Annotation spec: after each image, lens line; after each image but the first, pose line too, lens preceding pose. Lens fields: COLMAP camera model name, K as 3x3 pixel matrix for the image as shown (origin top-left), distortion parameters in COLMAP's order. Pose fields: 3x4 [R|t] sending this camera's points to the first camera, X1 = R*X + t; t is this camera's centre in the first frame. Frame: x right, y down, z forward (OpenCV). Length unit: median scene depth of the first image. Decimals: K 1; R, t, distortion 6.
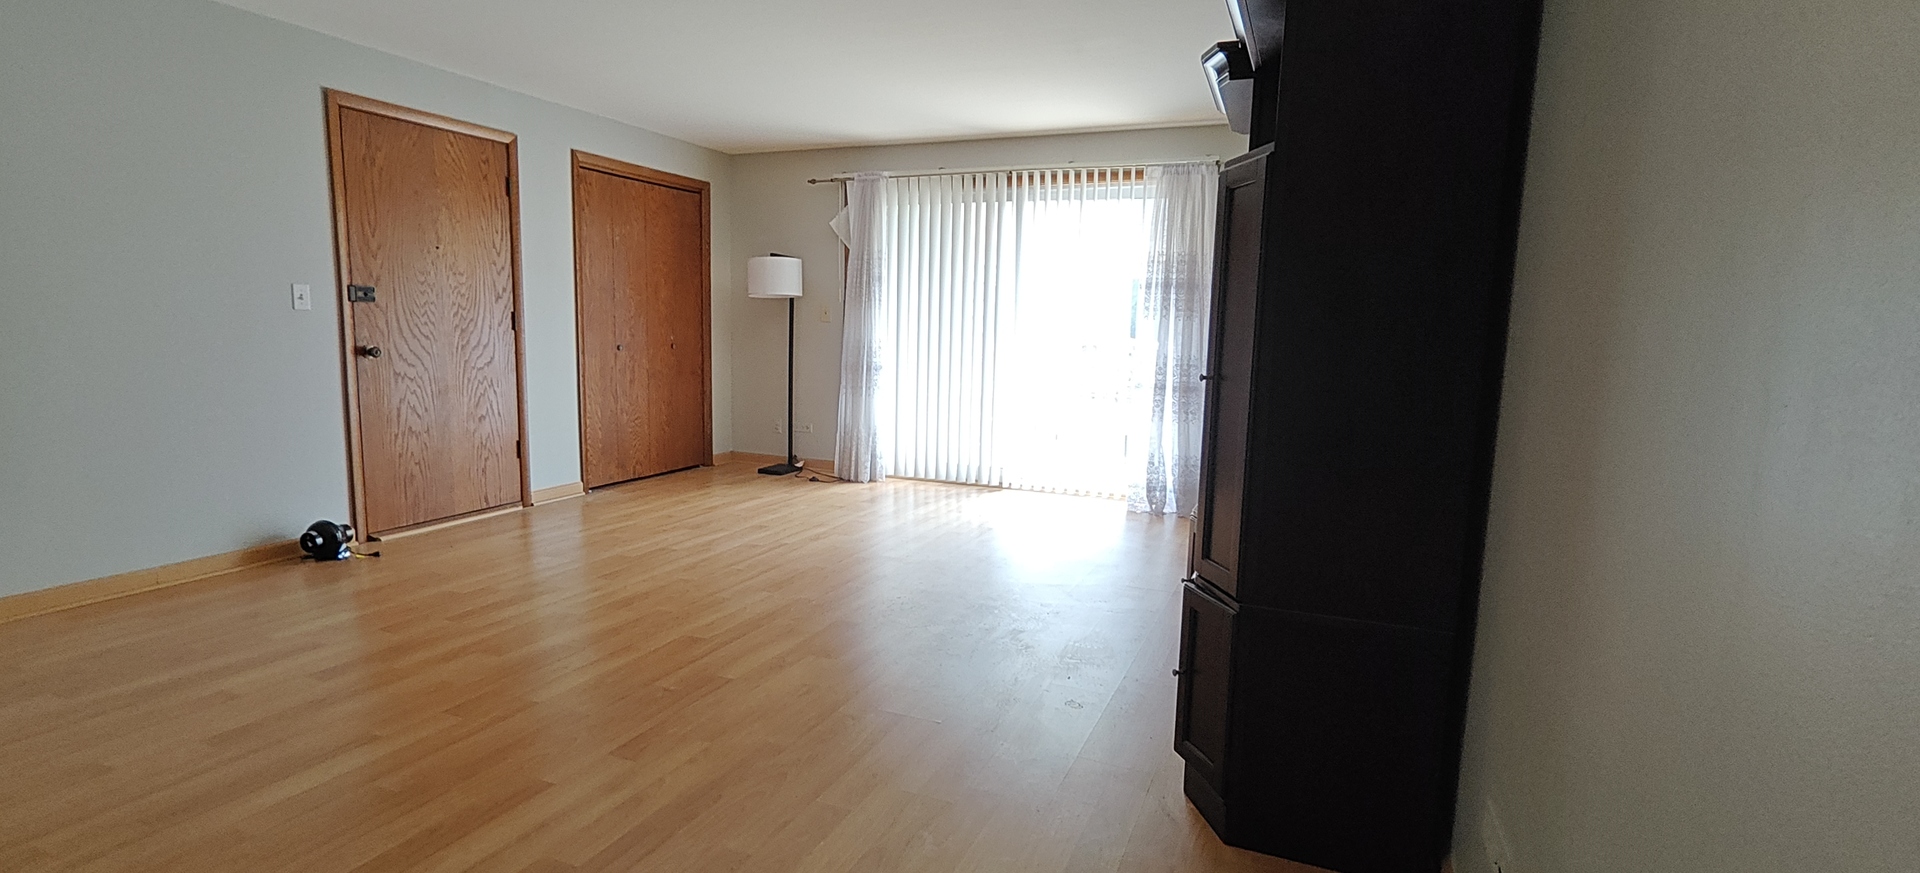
lens RADIAL K [[896.2, 0, 948.6], [0, 896.2, 450.4], [0, 0, 1]] dist [0.008573, 0.002930]
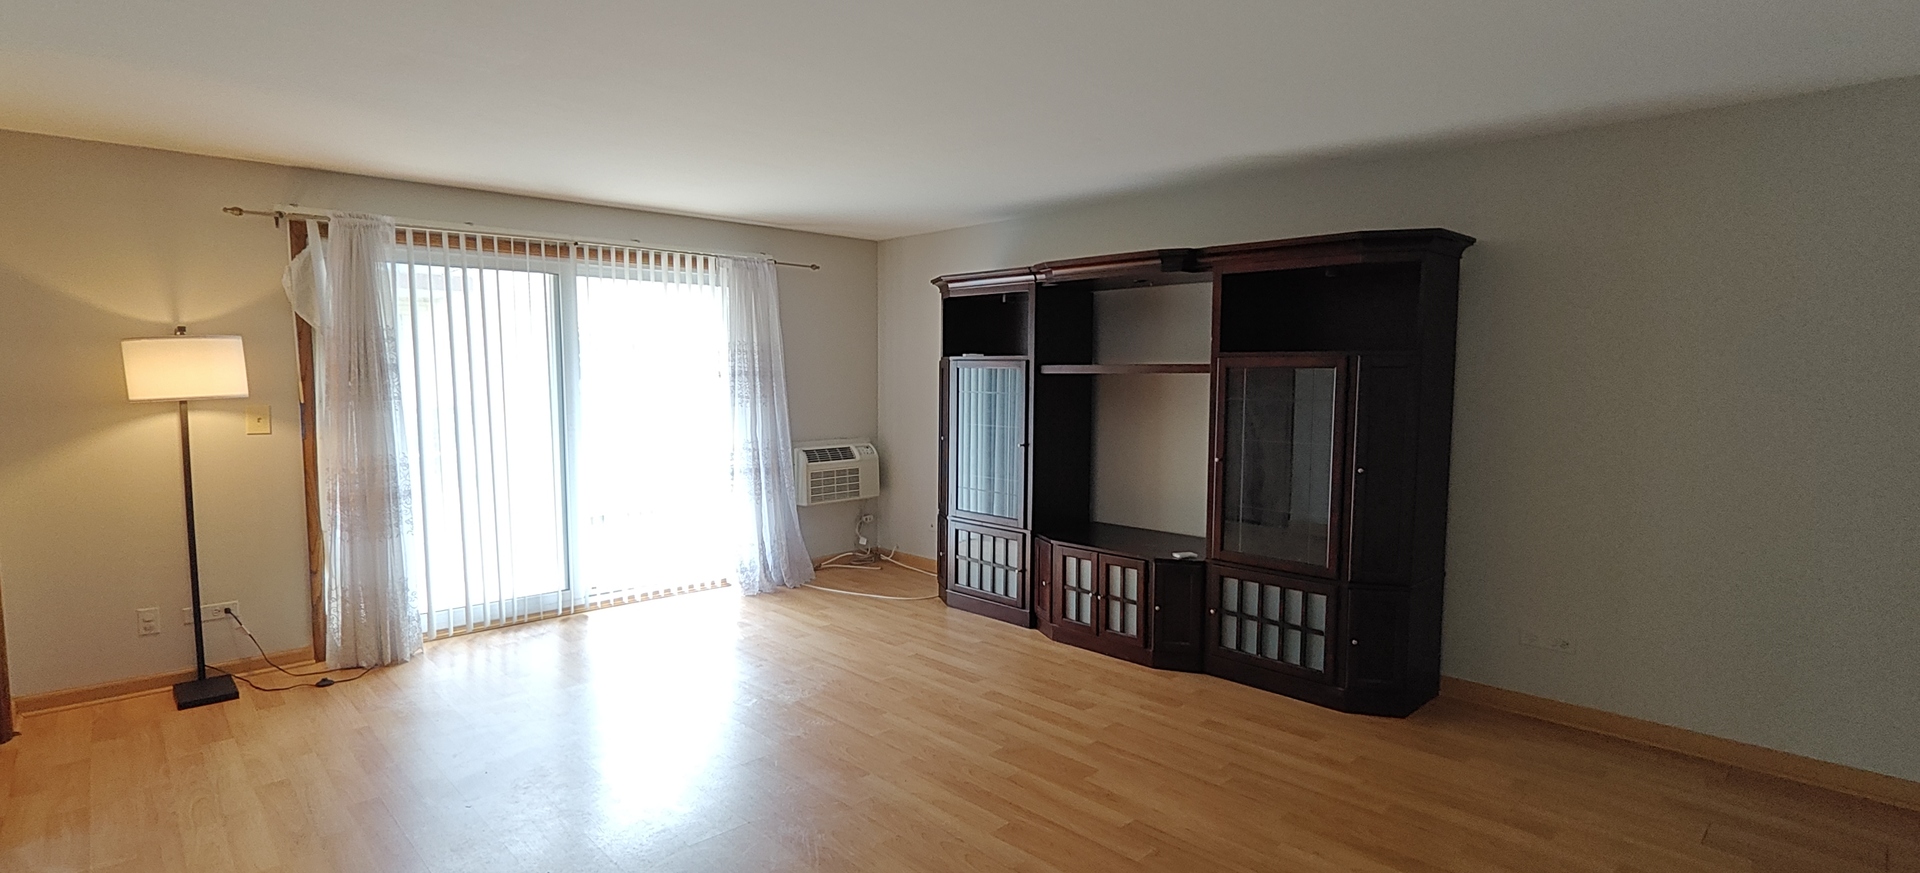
lens RADIAL K [[896.2, 0, 961.3], [0, 896.2, 438.6], [0, 0, 1]] dist [0.008573, 0.002930]
pose [[0.391082, -0.097253, 0.915203, -0.684631], [0.131503, 0.990103, 0.049018, -0.140778], [-0.910913, 0.101182, 0.400000, 0.403432]]
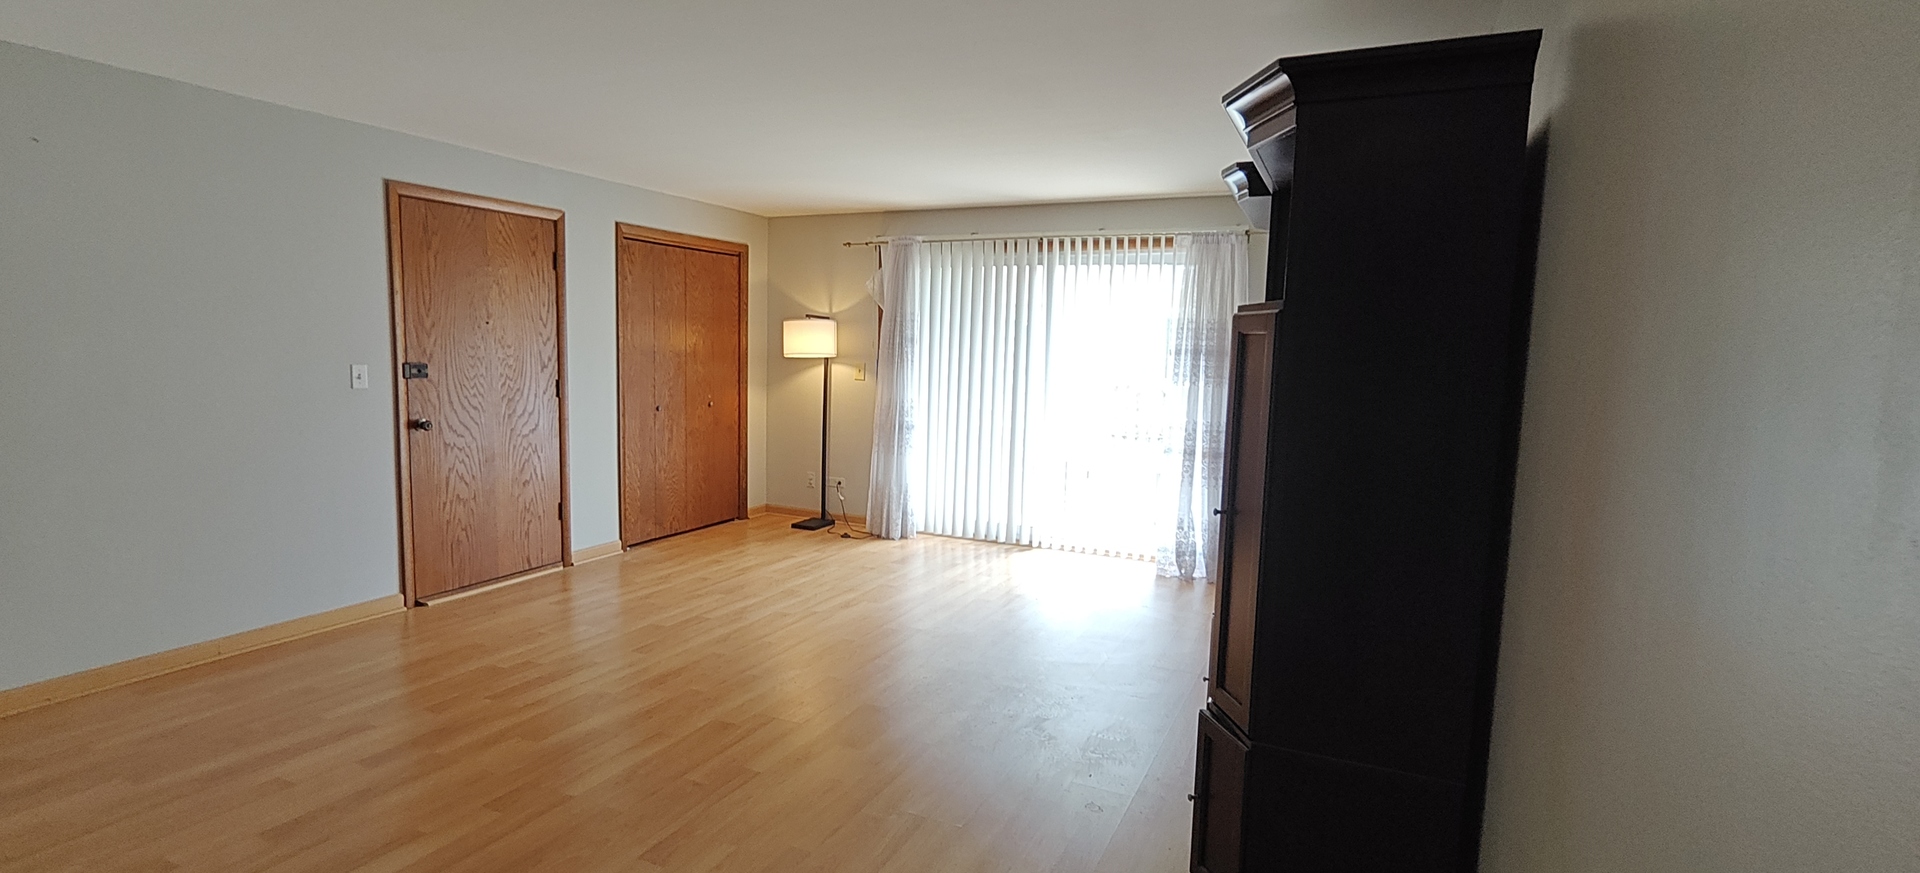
lens RADIAL K [[896.2, 0, 950.6], [0, 896.2, 452.5], [0, 0, 1]] dist [0.008573, 0.002930]
pose [[0.999265, 0.007382, -0.037617, 0.007202], [-0.008288, 0.999679, -0.023961, -0.049593], [0.037428, 0.024255, 0.999005, -0.014521]]
